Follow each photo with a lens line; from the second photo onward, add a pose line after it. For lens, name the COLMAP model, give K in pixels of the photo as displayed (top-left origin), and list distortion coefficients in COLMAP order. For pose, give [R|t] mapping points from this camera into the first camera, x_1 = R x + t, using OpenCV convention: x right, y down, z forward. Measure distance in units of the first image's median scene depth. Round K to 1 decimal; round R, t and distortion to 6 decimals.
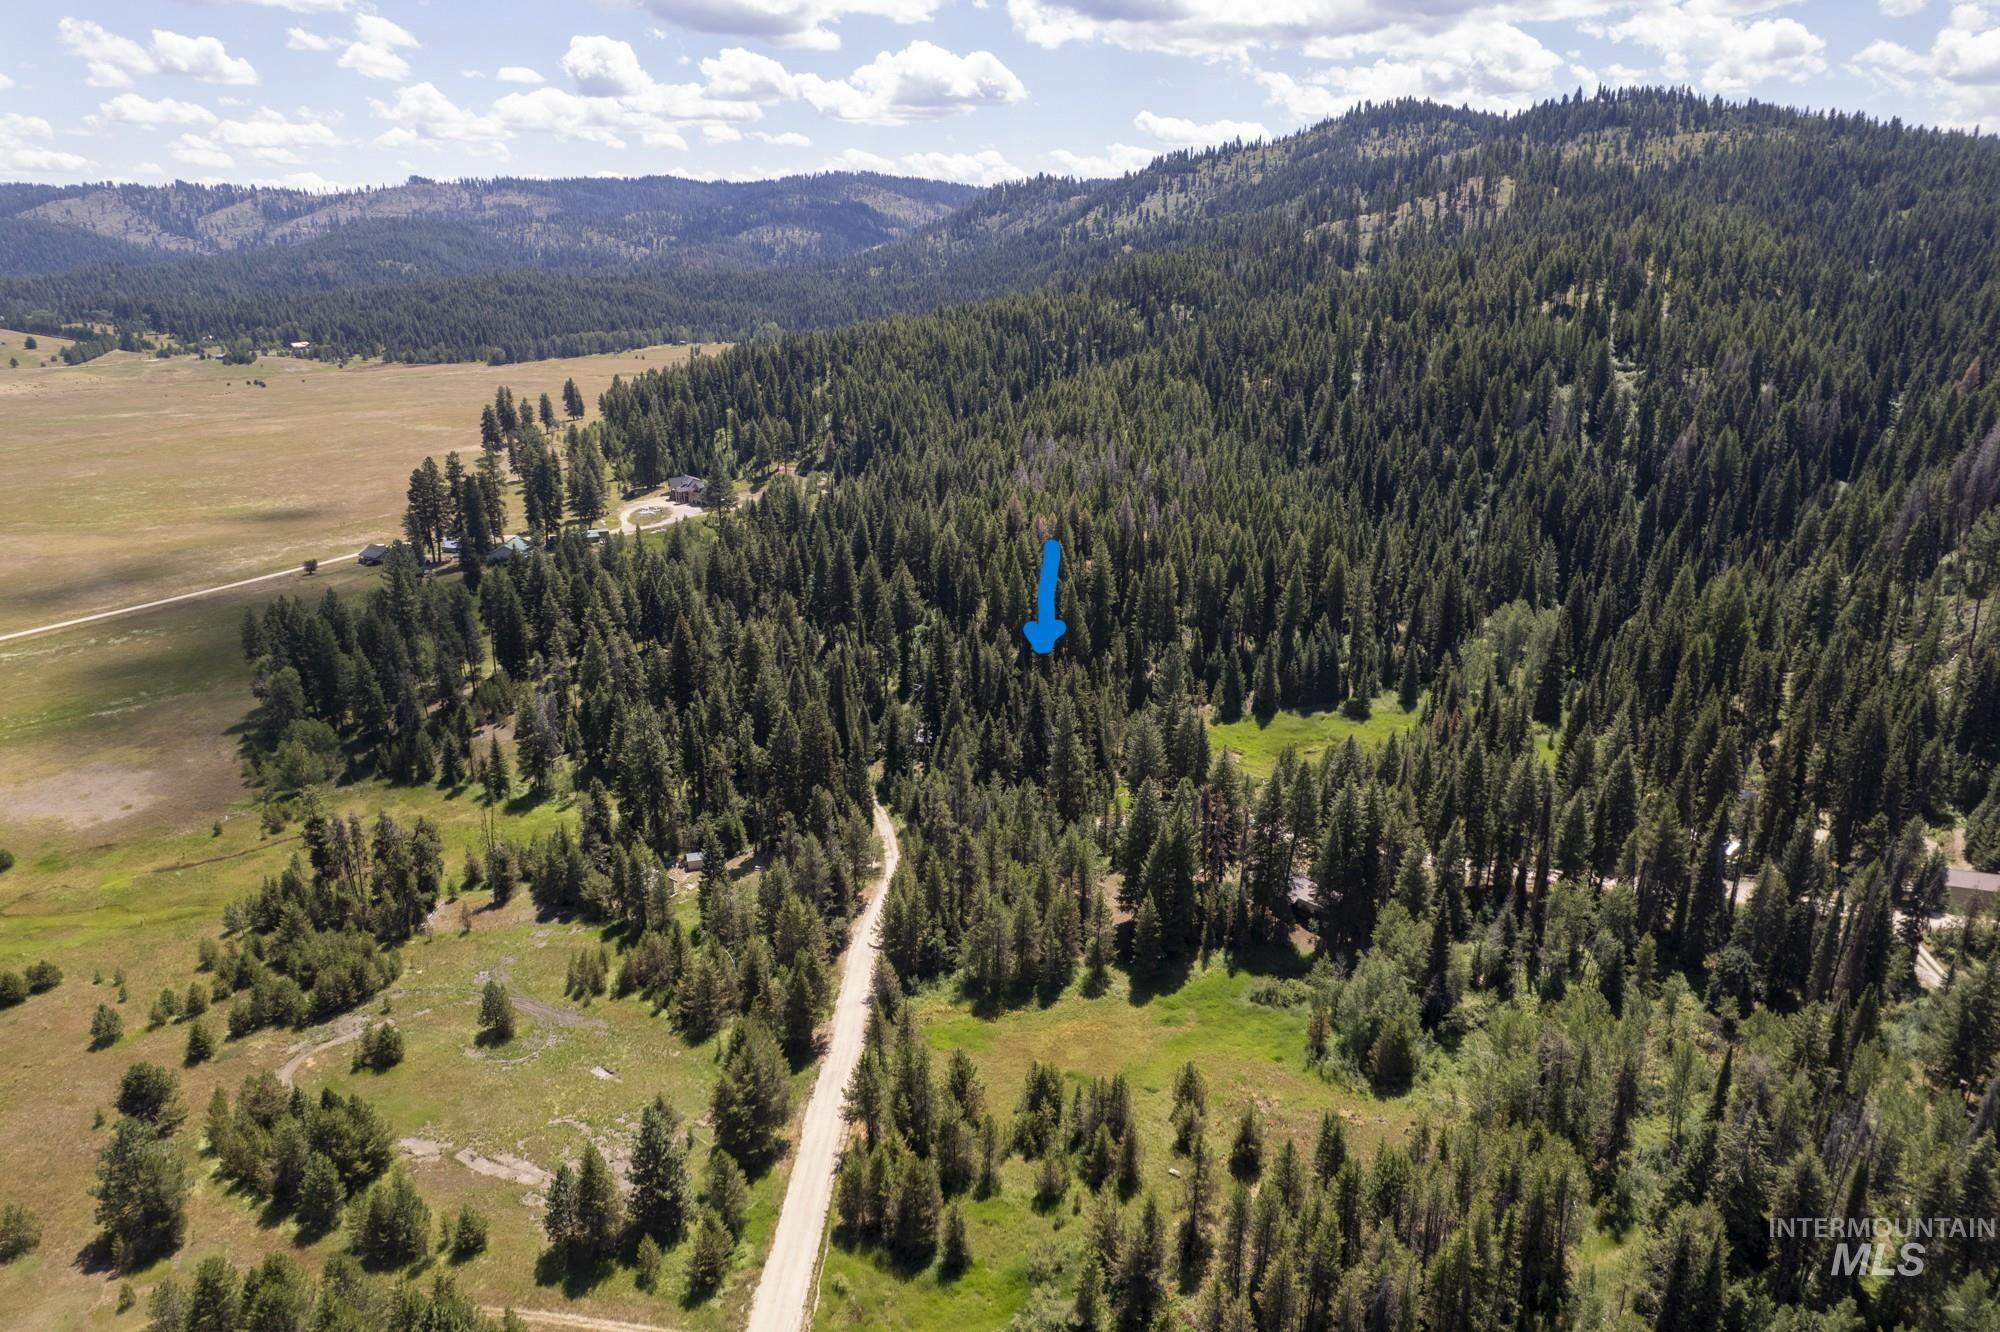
lens RADIAL K [[1283.0, 0, 1008.0], [0, 1283.0, 664.5], [0, 0, 1]] dist [-0.080663, 0.076805]
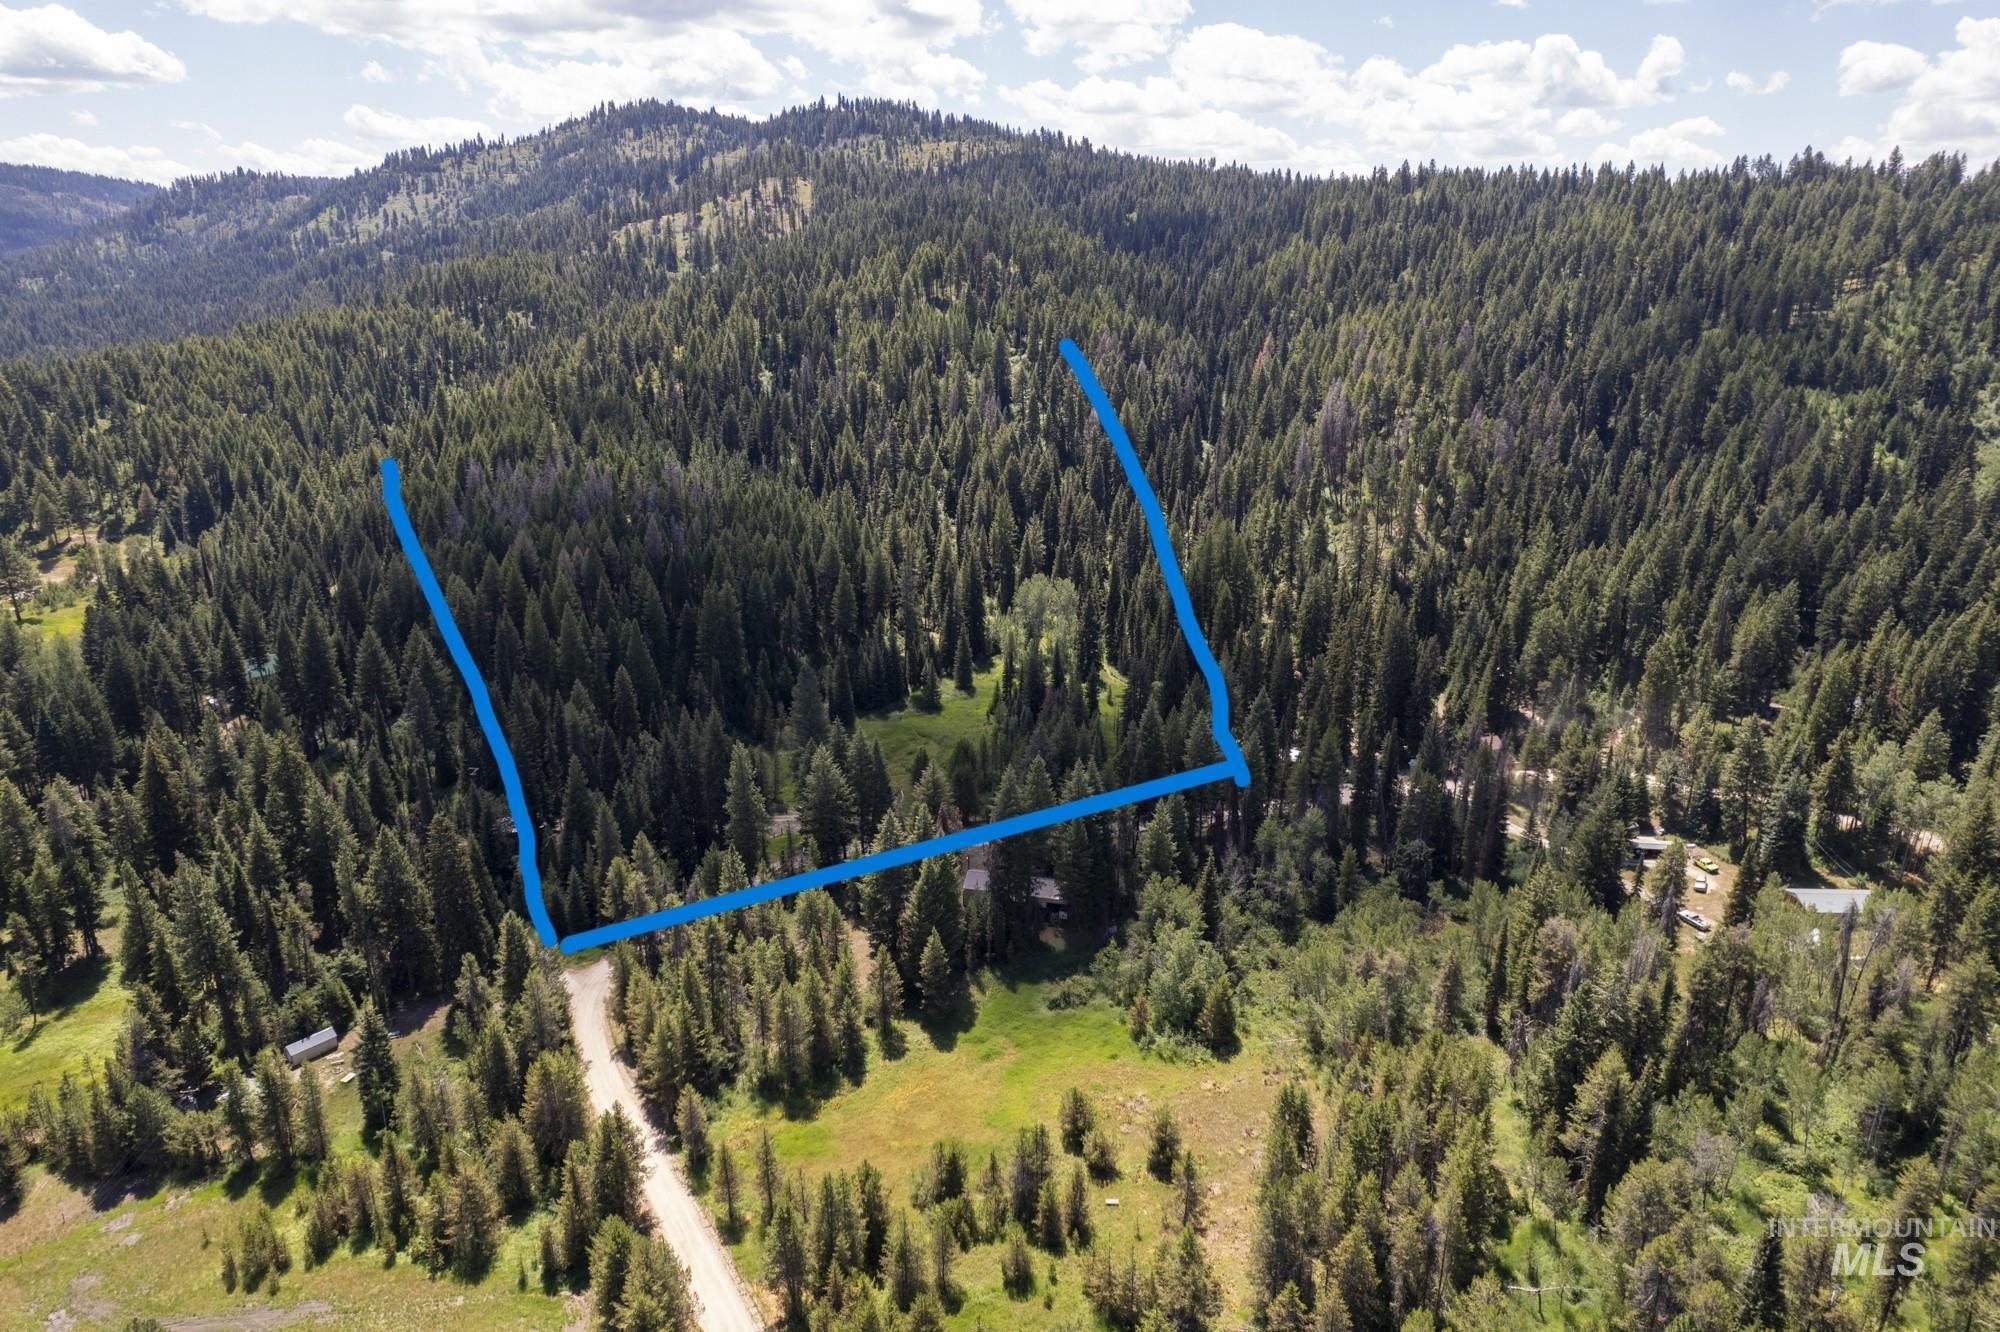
lens RADIAL K [[1283.0, 0, 1008.0], [0, 1283.0, 664.5], [0, 0, 1]] dist [-0.080663, 0.076805]
pose [[0.844661, -0.165222, 0.509165, -0.031057], [0.166279, 0.985105, 0.043820, -0.004834], [-0.508821, 0.047651, 0.859553, 0.017168]]
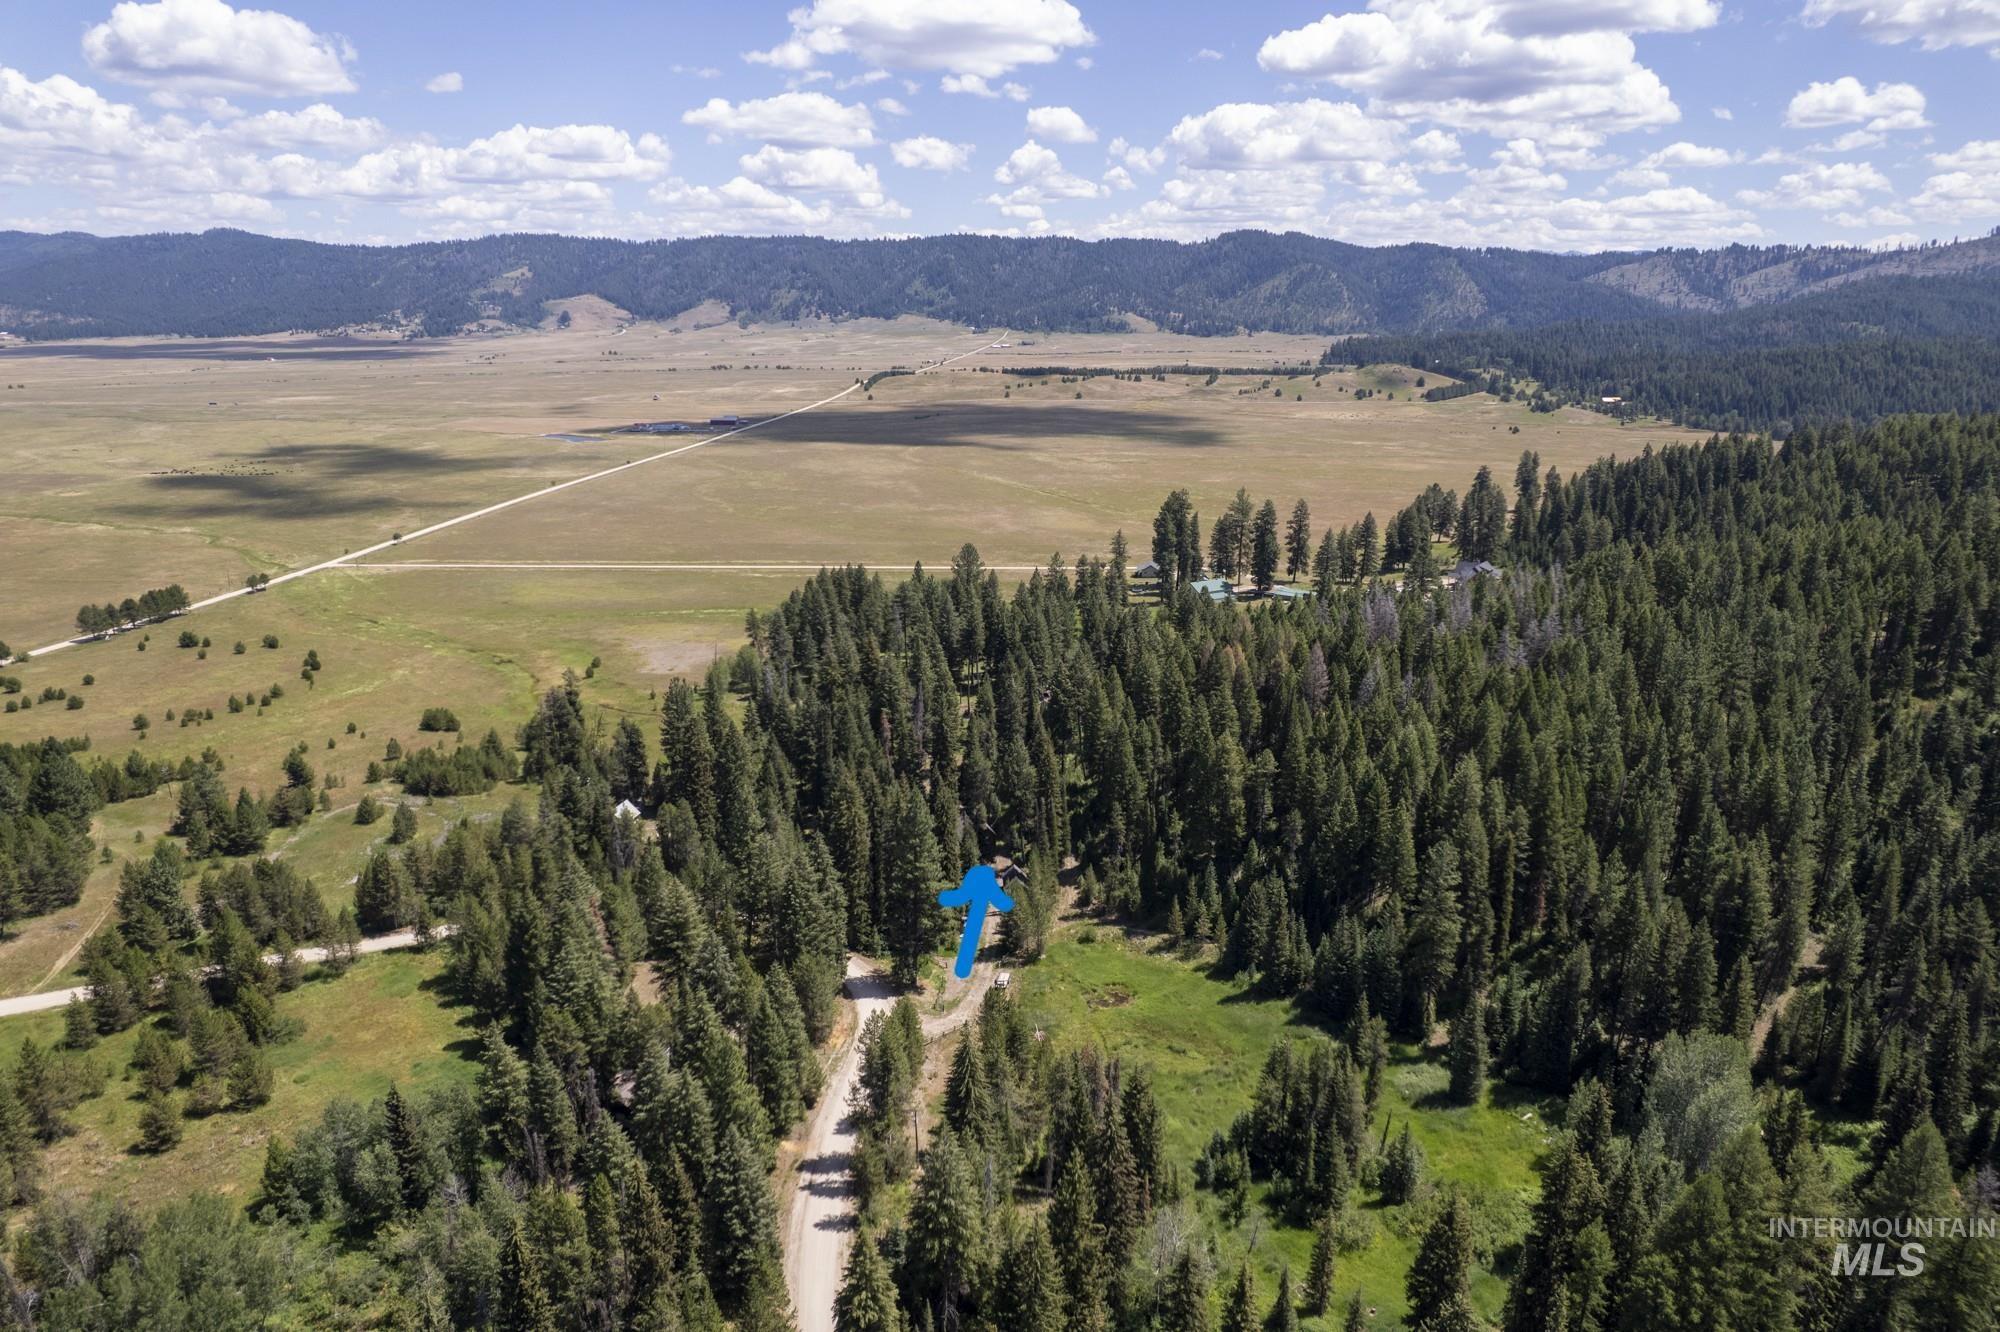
lens RADIAL K [[1283.0, 0, 1008.0], [0, 1283.0, 664.5], [0, 0, 1]] dist [-0.080663, 0.076805]
pose [[0.442348, 0.246704, -0.862244, 0.115096], [-0.283881, 0.950502, 0.126320, -0.029442], [0.850729, 0.188898, 0.490487, 0.088897]]
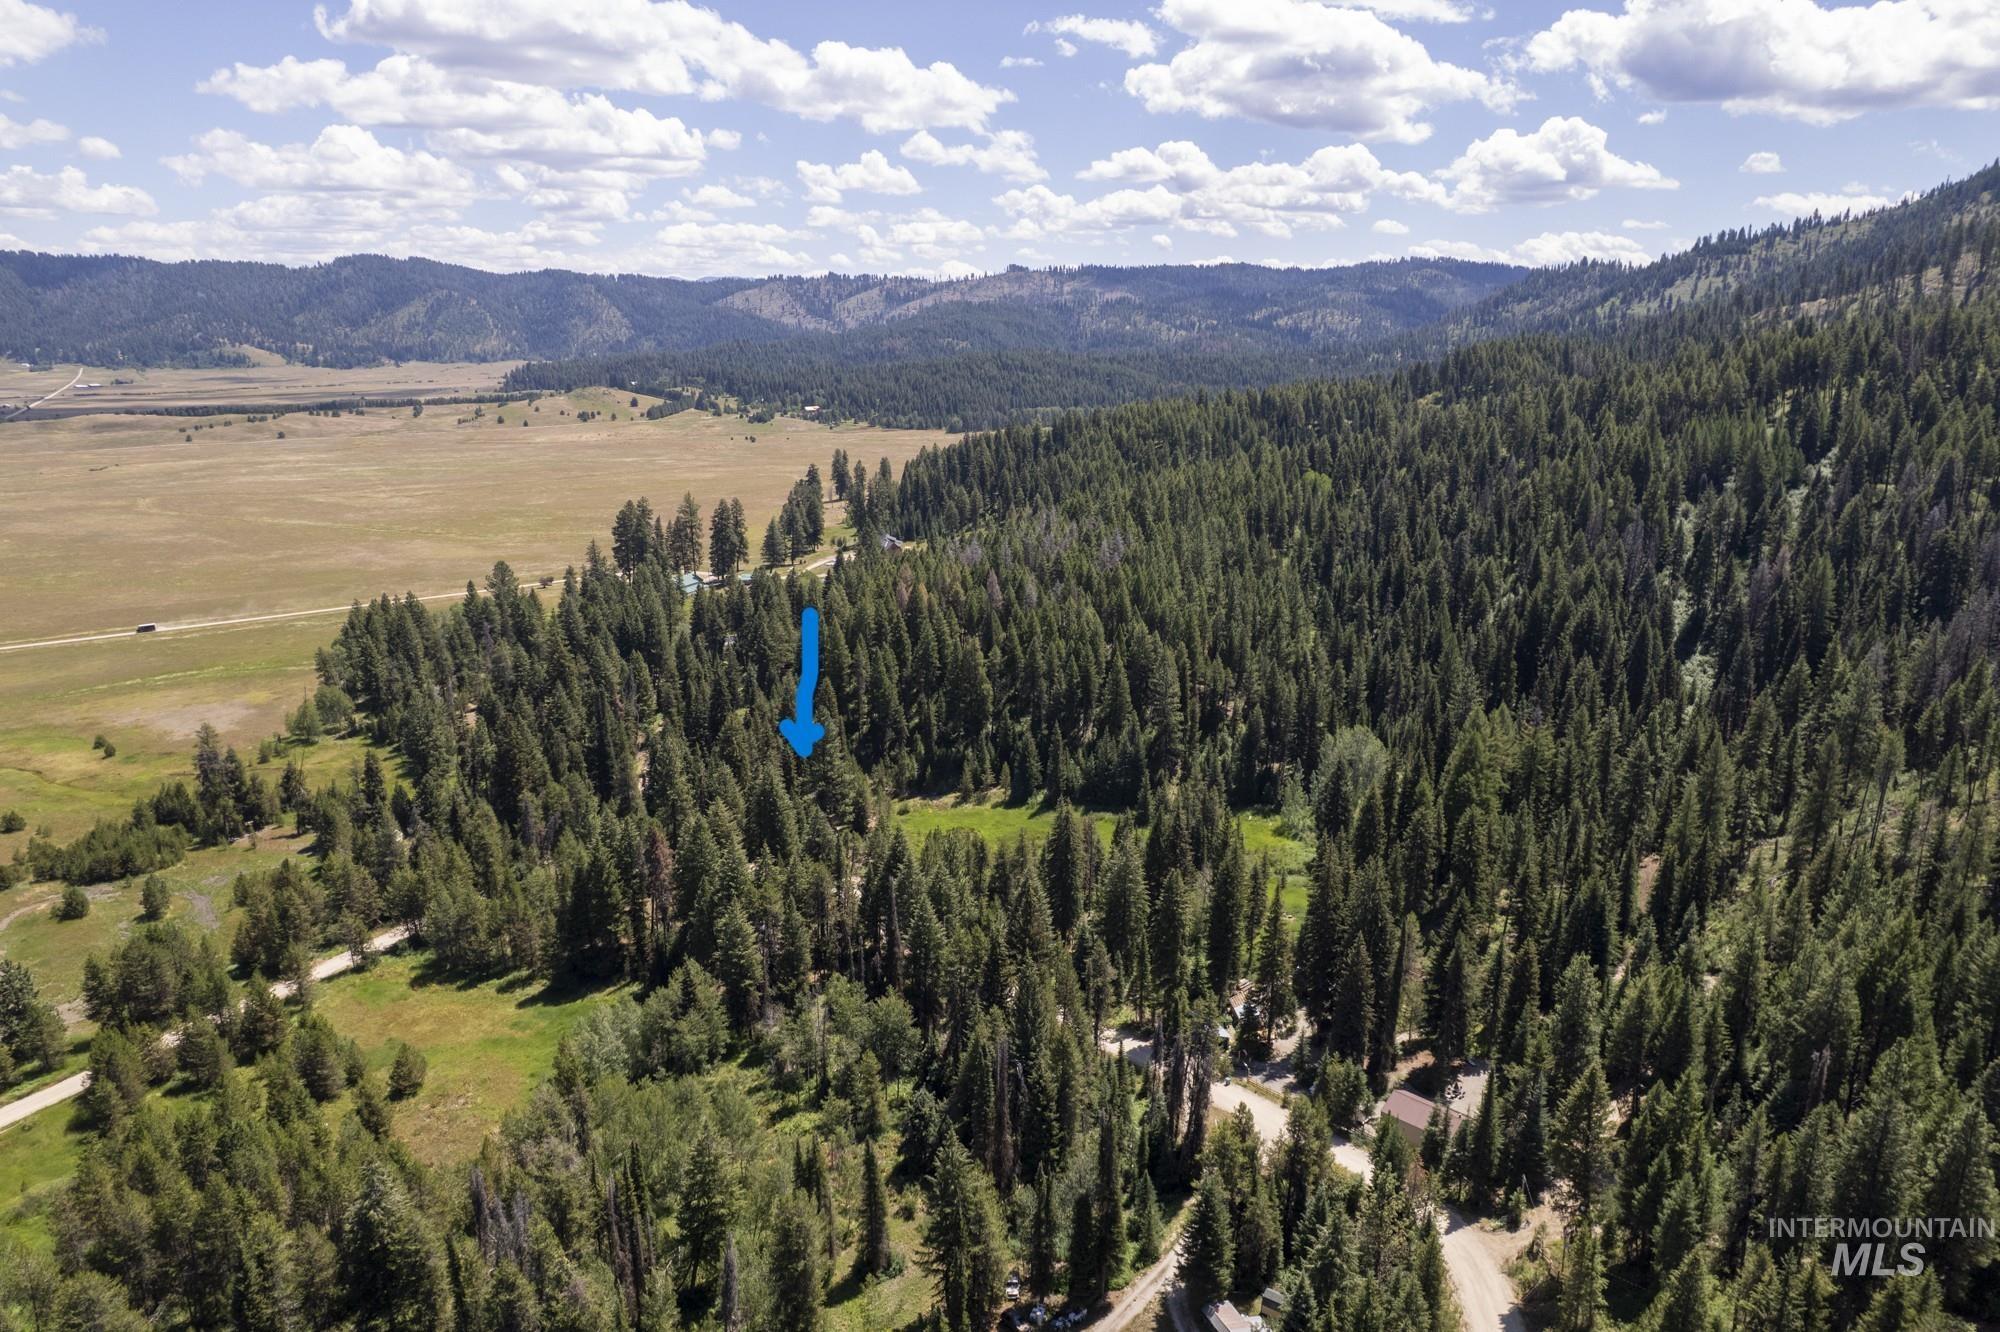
lens RADIAL K [[1283.0, 0, 1008.0], [0, 1283.0, 664.5], [0, 0, 1]] dist [-0.080663, 0.076805]
pose [[0.898048, 0.113028, -0.425129, 0.096796], [-0.139088, 0.989805, -0.030653, -0.005524], [0.417330, 0.086659, 0.904614, 0.016940]]
